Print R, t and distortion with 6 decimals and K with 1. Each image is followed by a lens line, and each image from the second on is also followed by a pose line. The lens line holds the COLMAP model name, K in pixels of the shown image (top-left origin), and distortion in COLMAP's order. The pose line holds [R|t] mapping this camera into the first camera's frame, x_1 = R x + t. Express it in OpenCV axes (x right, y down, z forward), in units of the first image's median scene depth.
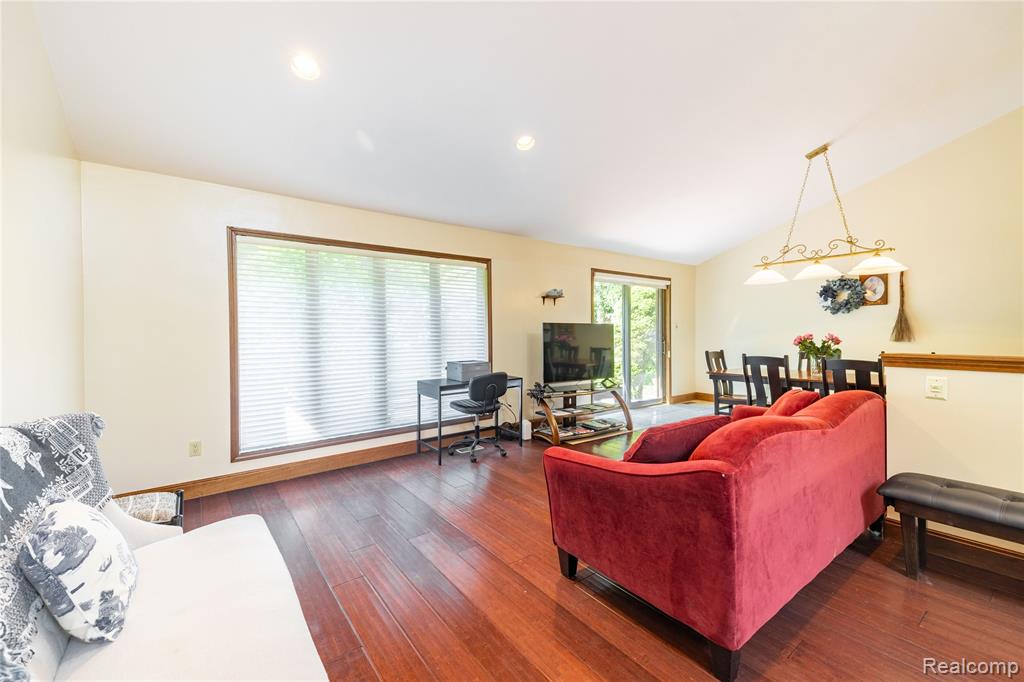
lens RADIAL K [[415.1, 0, 512.6], [0, 415.1, 337.7], [0, 0, 1]] dist [0.055180, -0.020881]
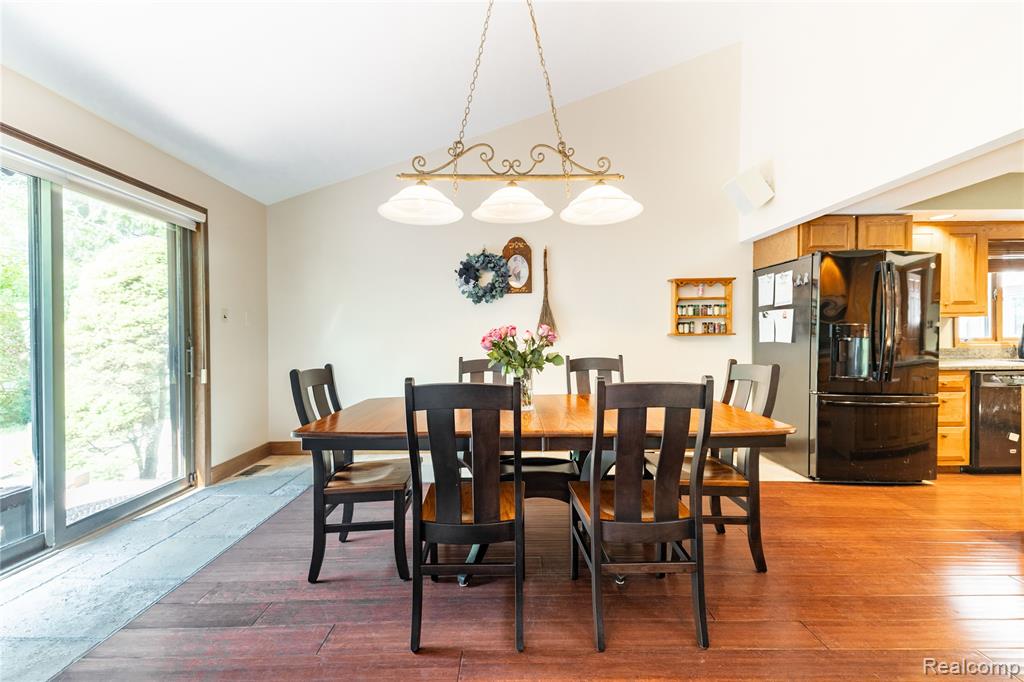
lens RADIAL K [[415.1, 0, 512.6], [0, 415.1, 337.7], [0, 0, 1]] dist [0.055180, -0.020881]
pose [[0.599324, 0.001436, 0.800505, 0.248610], [0.013511, 0.999838, -0.011909, 0.009709], [-0.800393, 0.017953, 0.599207, 0.552019]]
